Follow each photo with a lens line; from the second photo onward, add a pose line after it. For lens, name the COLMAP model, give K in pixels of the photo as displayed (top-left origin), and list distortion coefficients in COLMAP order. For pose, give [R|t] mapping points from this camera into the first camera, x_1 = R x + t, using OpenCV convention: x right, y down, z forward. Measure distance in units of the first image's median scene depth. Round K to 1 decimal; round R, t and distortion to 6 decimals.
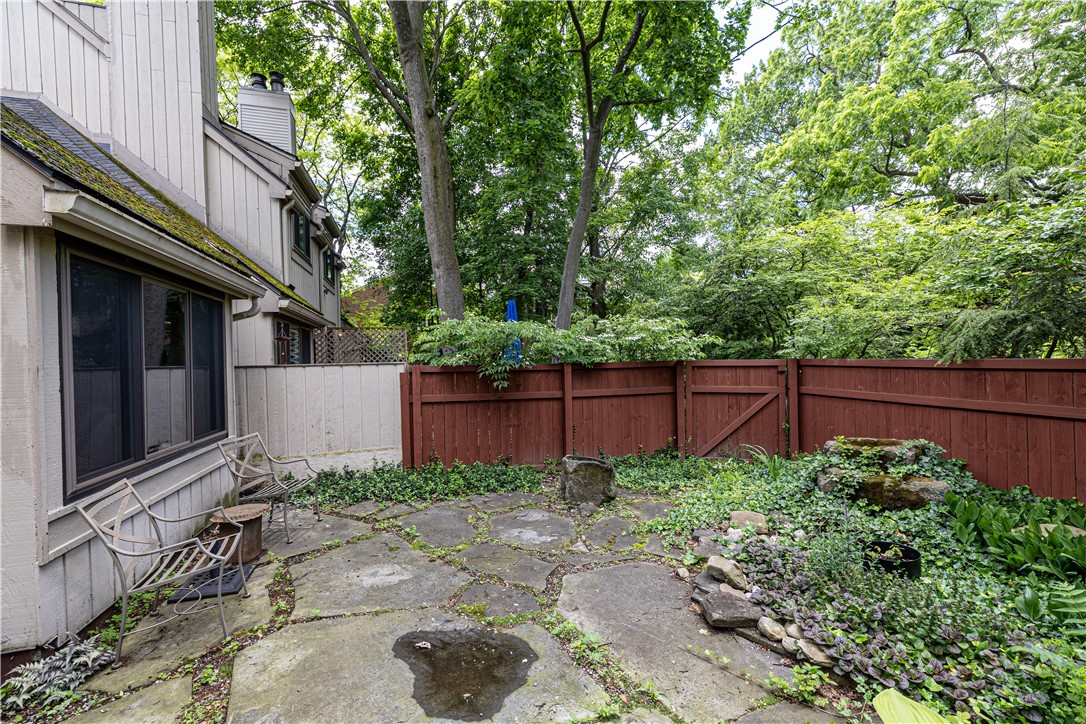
lens RADIAL K [[455.0, 0, 540.2], [0, 455.0, 362.6], [0, 0, 1]] dist [0.001979, 0.000257]
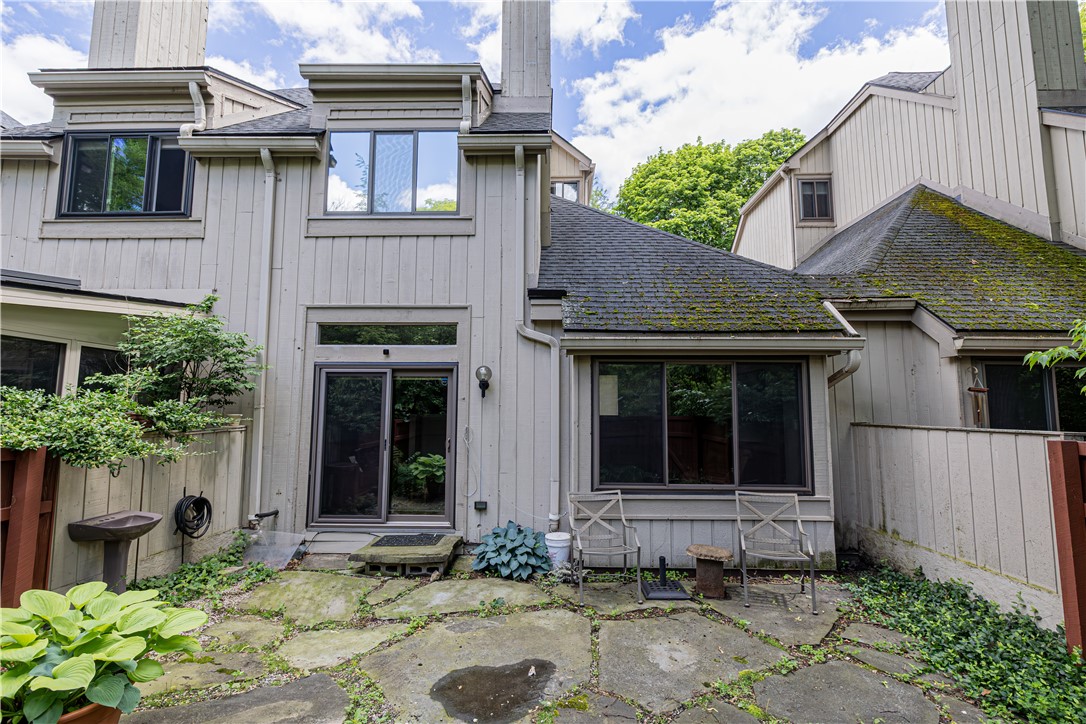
lens RADIAL K [[479.5, 0, 540.6], [0, 479.5, 363.7], [0, 0, 1]] dist [0.001427, -0.000073]
pose [[-0.300721, -0.071212, -0.951050, 0.396902], [-0.006316, 0.997335, -0.072680, -0.034818], [0.953691, -0.015849, -0.300369, 0.570305]]
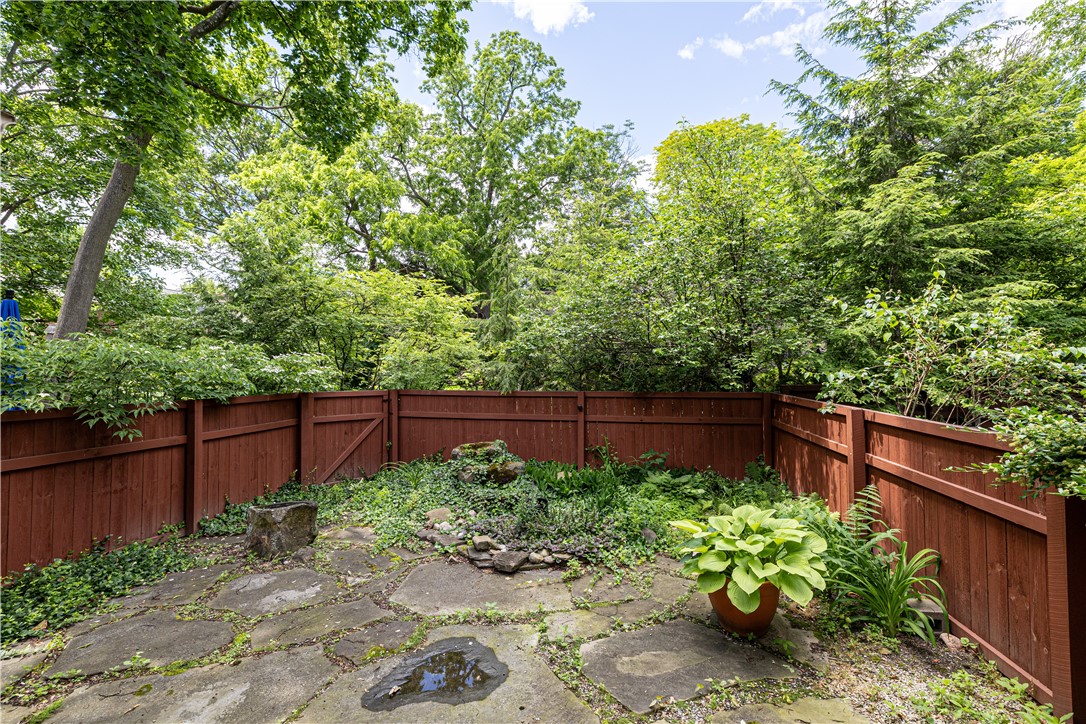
lens RADIAL K [[460.3, 0, 543.0], [0, 460.3, 362.0], [0, 0, 1]] dist [-0.000940, -0.000175]
pose [[0.413421, 0.038086, 0.909743, -0.442517], [0.001059, 0.999104, -0.042308, -0.031264], [-0.910540, 0.018455, 0.413010, 0.101648]]
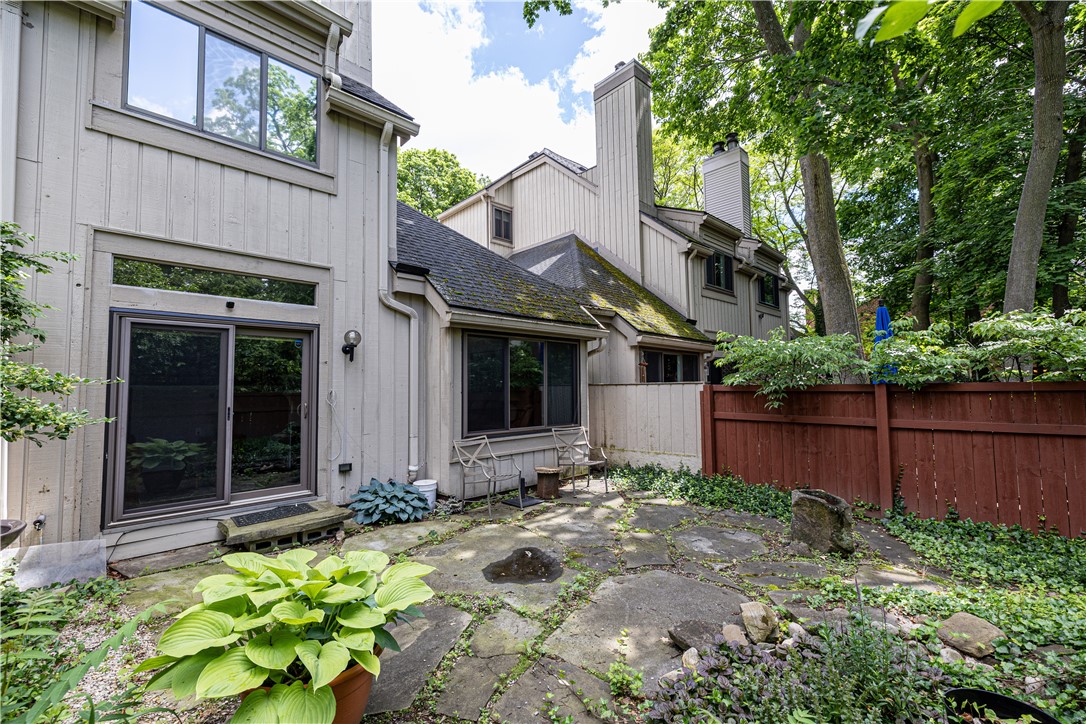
lens RADIAL K [[455.0, 0, 540.2], [0, 455.0, 362.6], [0, 0, 1]] dist [0.001979, 0.000257]
pose [[0.460972, -0.035679, -0.886697, 0.502160], [-0.005400, 0.999060, -0.043007, 0.001976], [0.887398, 0.024613, 0.460346, 0.108255]]
